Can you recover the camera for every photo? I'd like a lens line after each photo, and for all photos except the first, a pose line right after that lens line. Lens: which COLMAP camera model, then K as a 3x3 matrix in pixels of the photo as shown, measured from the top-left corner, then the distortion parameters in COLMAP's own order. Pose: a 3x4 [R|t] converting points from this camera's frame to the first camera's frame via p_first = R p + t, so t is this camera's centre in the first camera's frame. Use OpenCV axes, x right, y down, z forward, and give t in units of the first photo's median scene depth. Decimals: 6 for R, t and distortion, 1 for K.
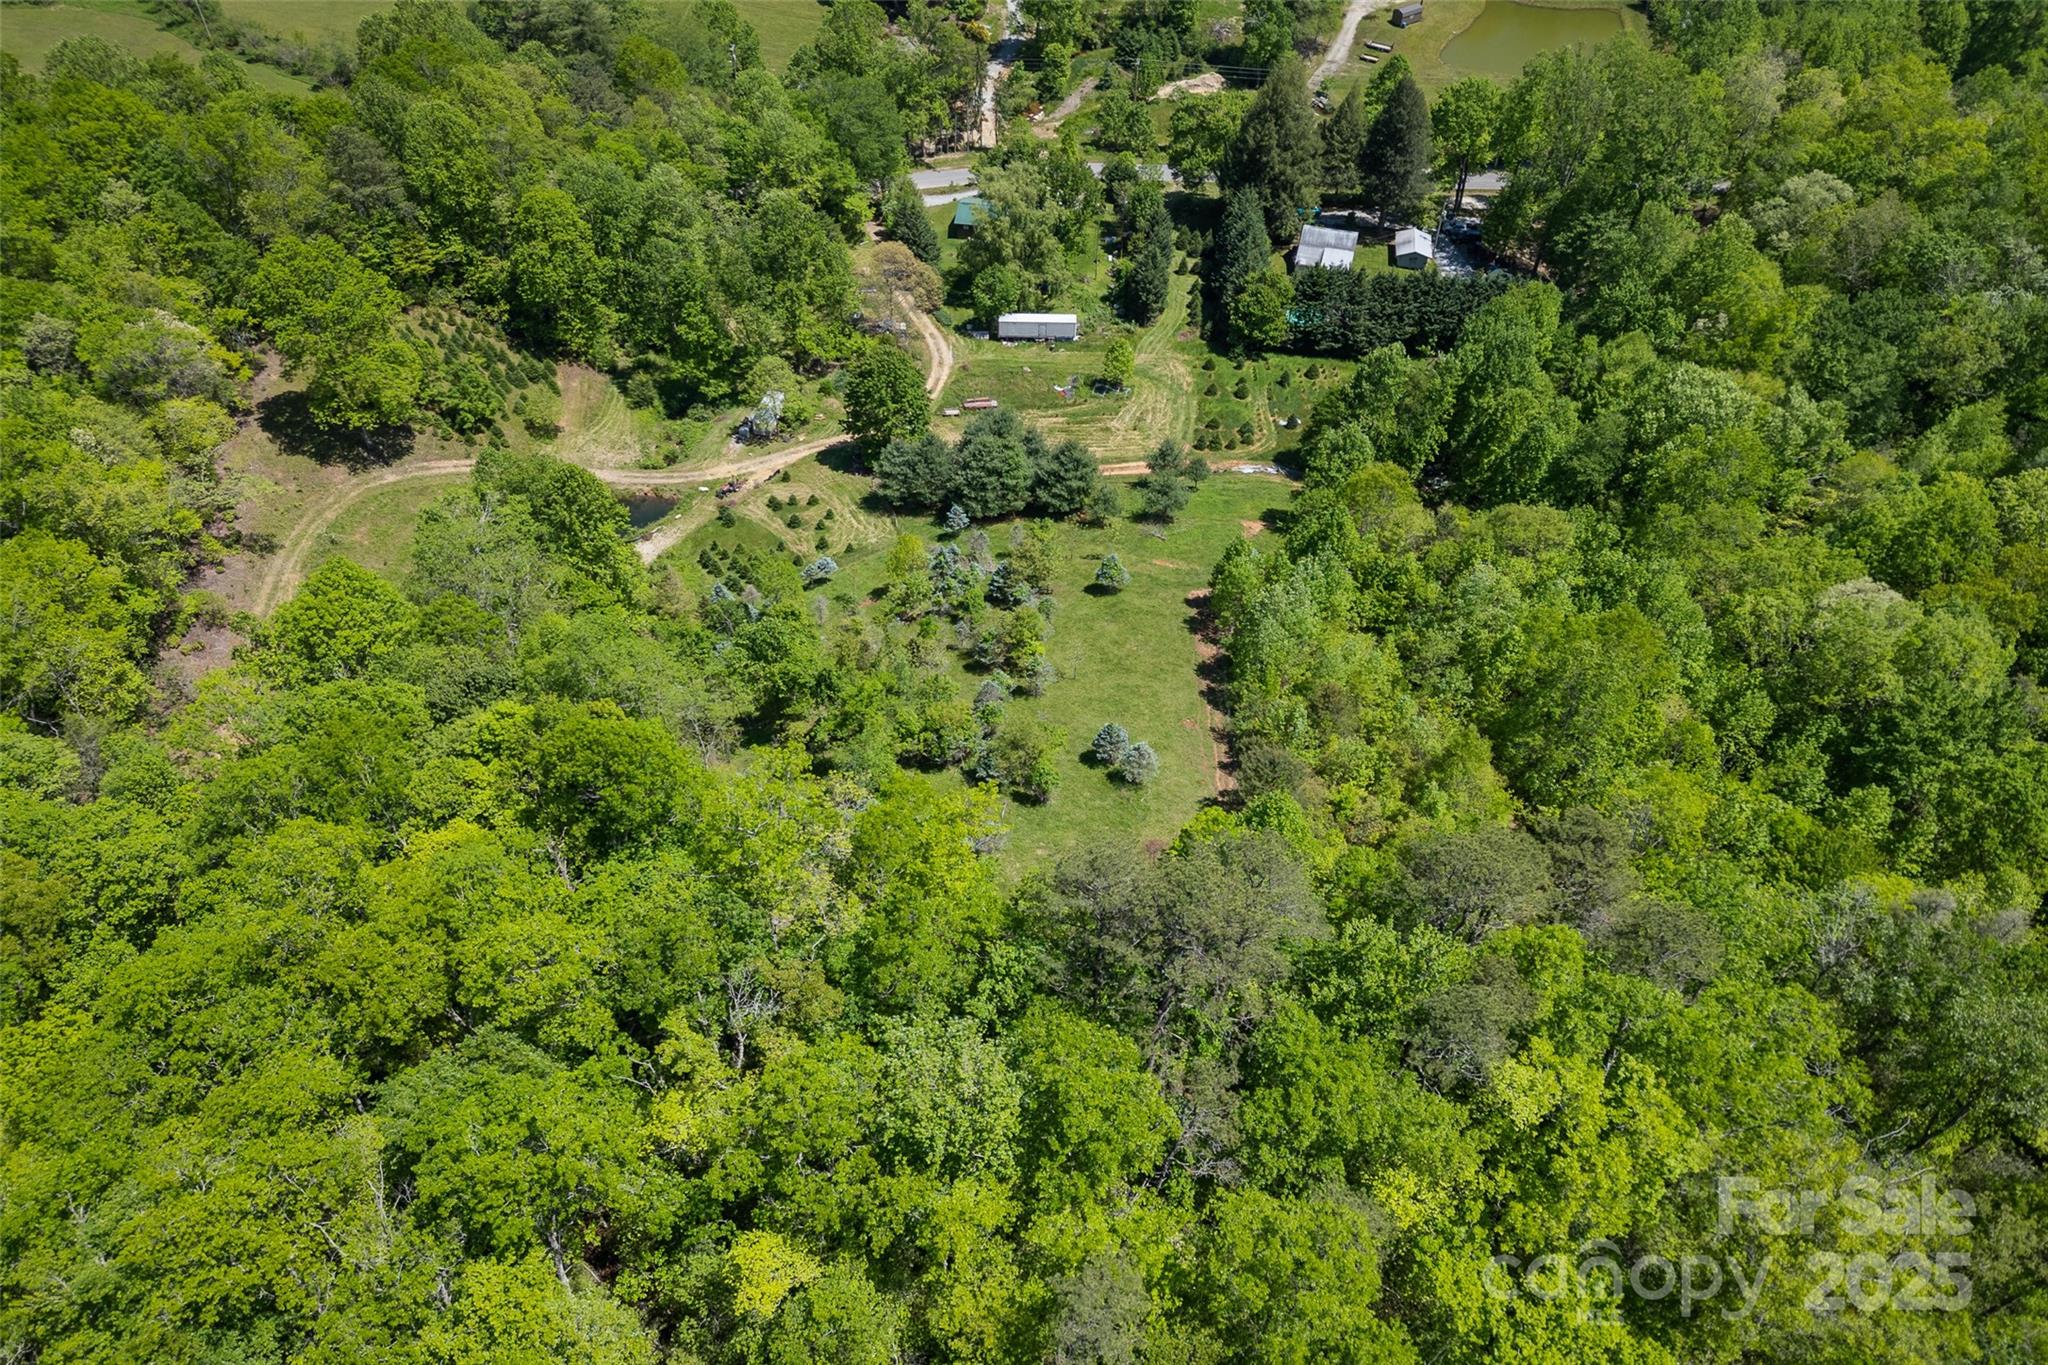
lens RADIAL K [[1380.0, 0, 1024.0], [0, 1380.0, 682.5], [0, 0, 1]] dist [0.090653, -0.086789]
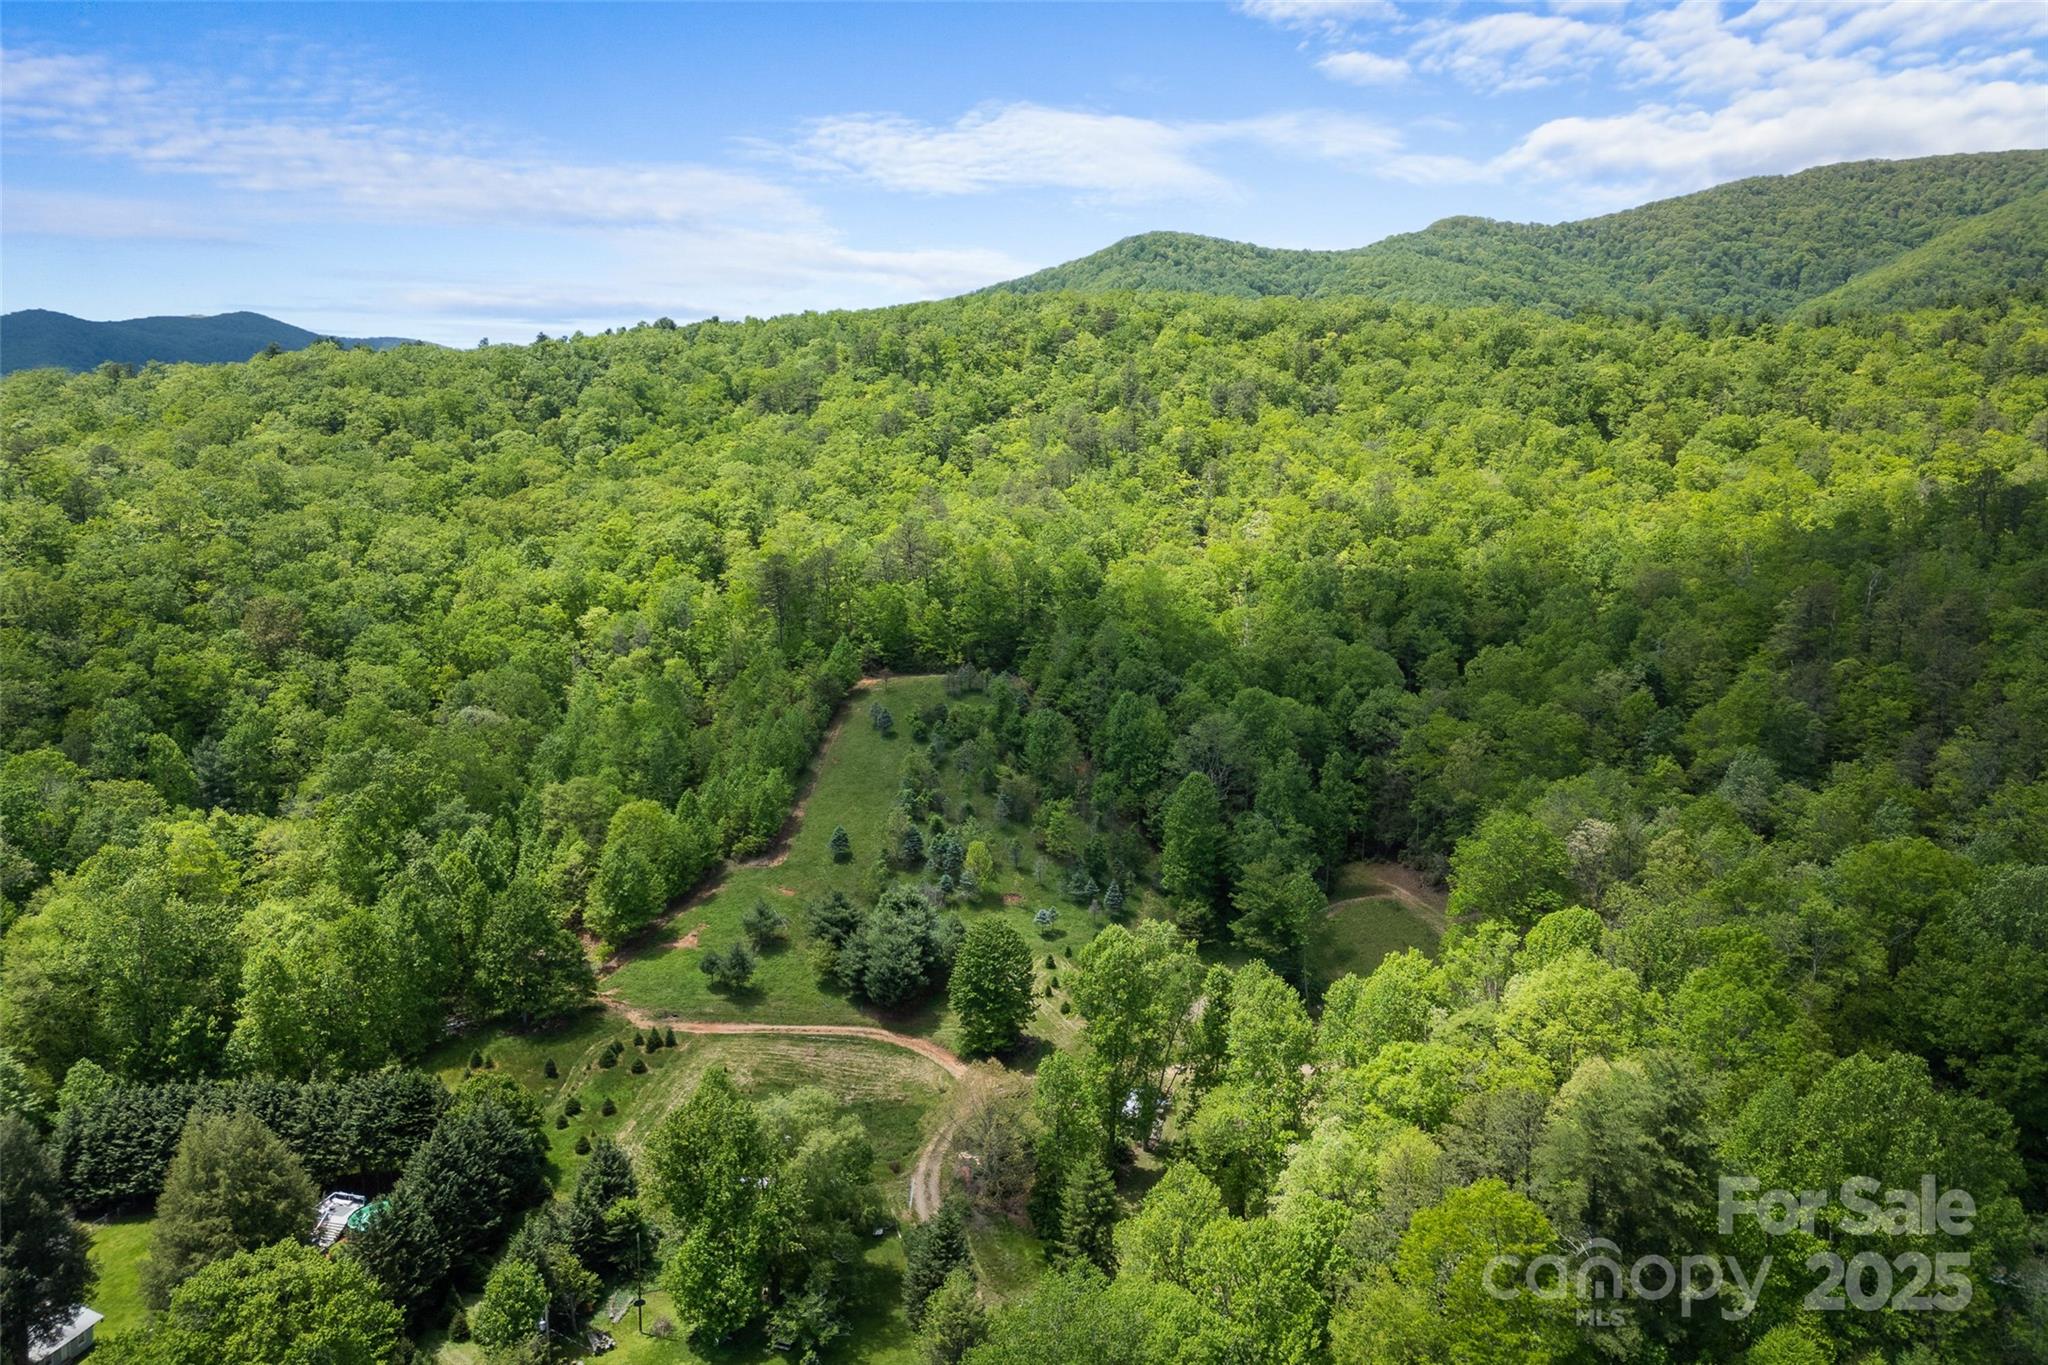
lens RADIAL K [[1423.8, 0, 1024.9], [0, 1423.8, 689.1], [0, 0, 1]] dist [0.087450, -0.099953]
pose [[-0.999180, -0.019132, 0.035694, -0.146954], [0.018846, 0.560465, 0.827964, -1.117200], [-0.035846, 0.827957, -0.559645, 1.335618]]
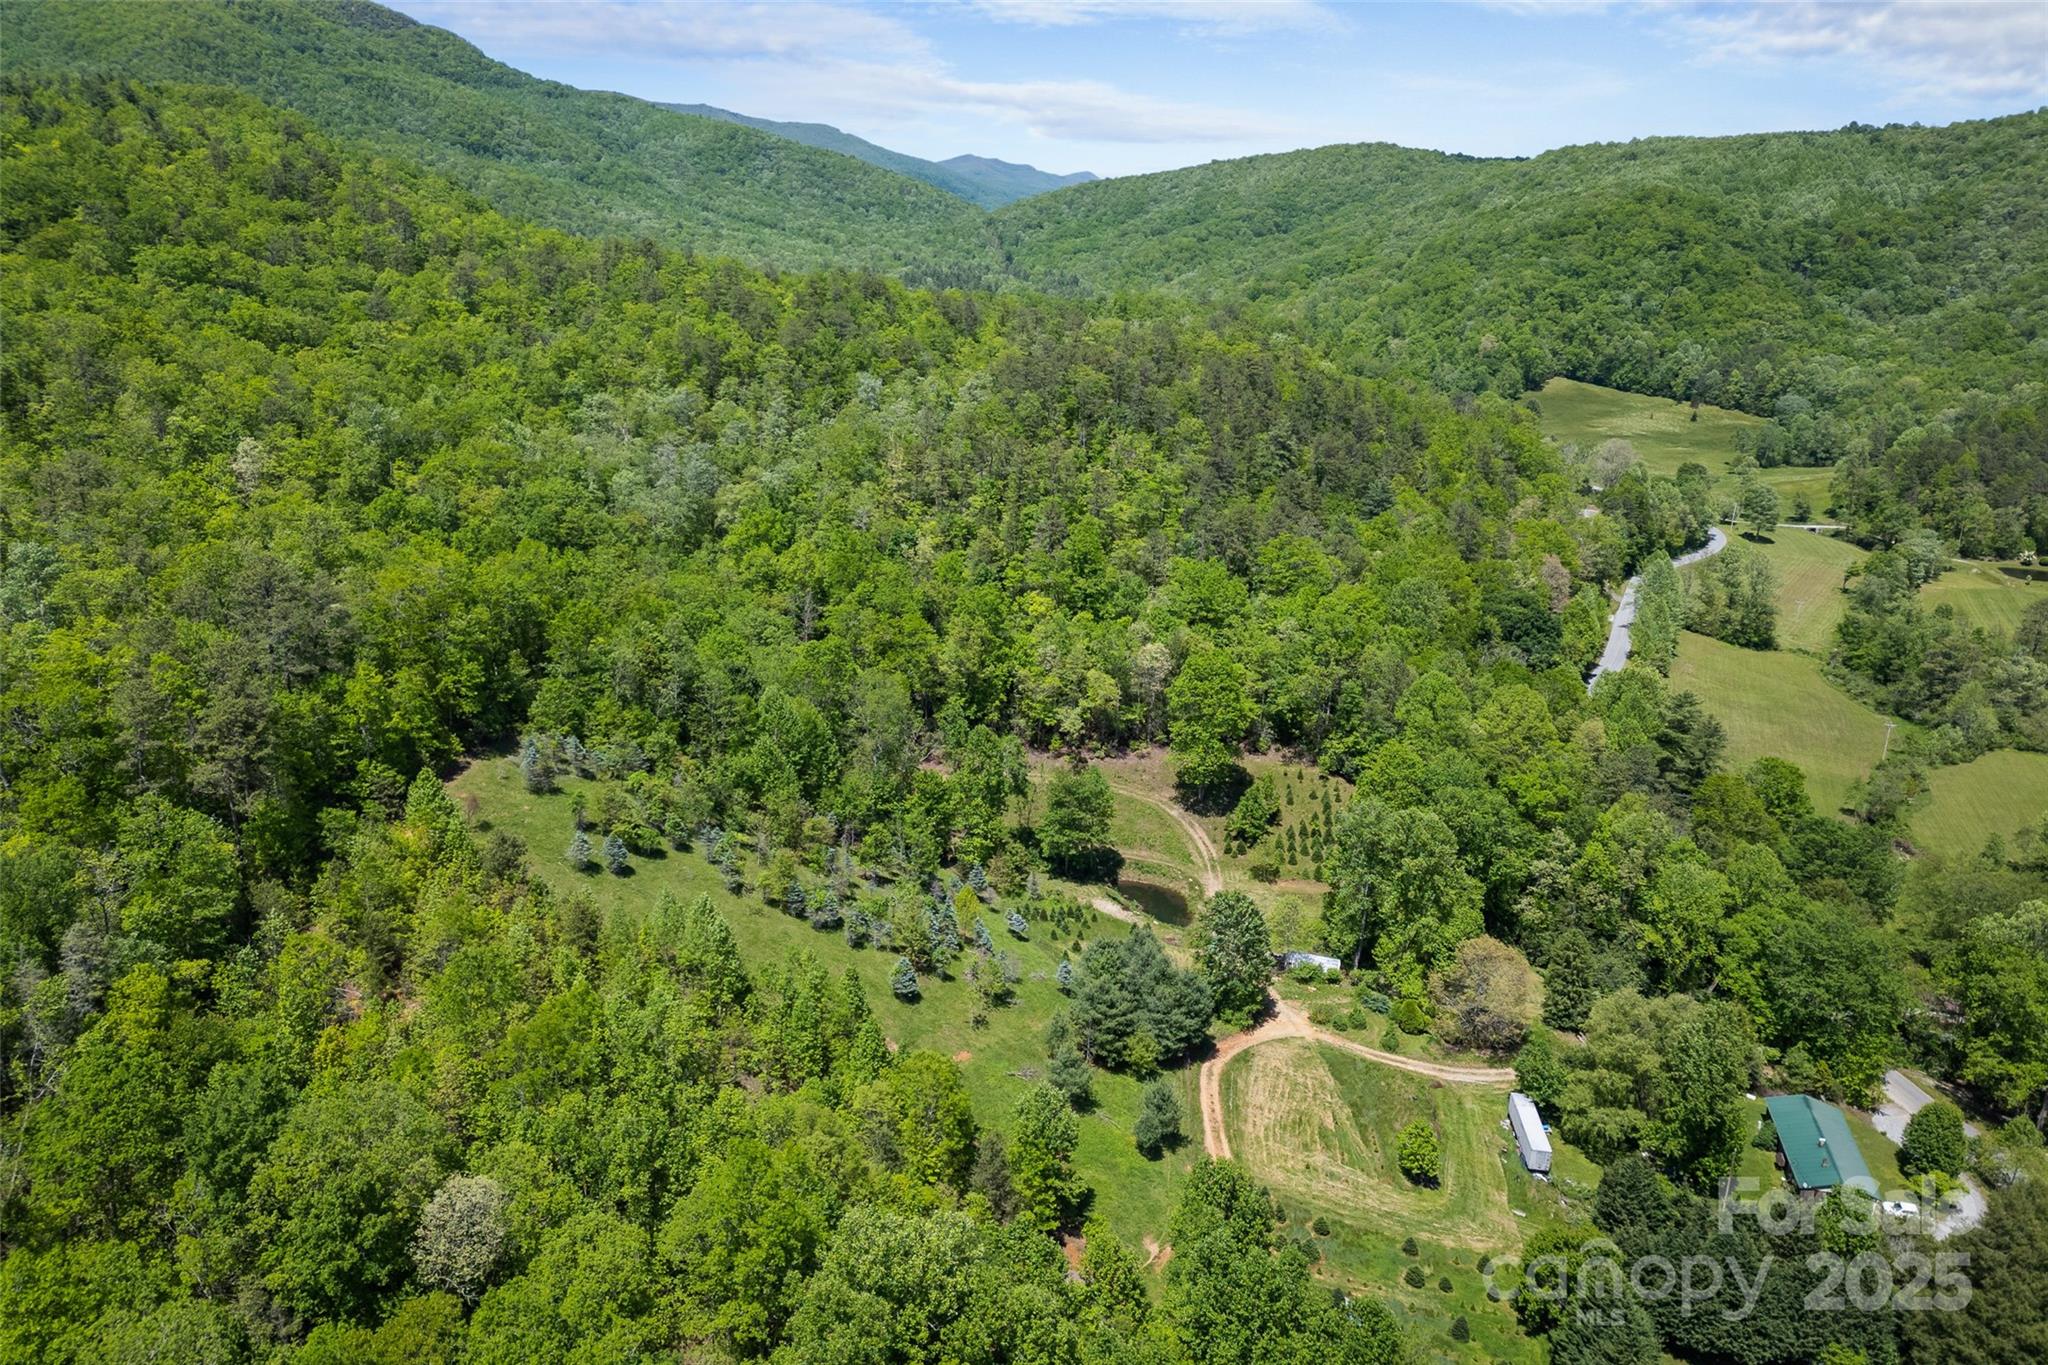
lens RADIAL K [[1421.8, 0, 1026.6], [0, 1421.8, 685.7], [0, 0, 1]] dist [0.069588, -0.065381]
pose [[-0.107862, 0.289246, -0.951159, 0.836985], [-0.734614, 0.621451, 0.272288, -0.476747], [0.669856, 0.728104, 0.145453, 0.567928]]
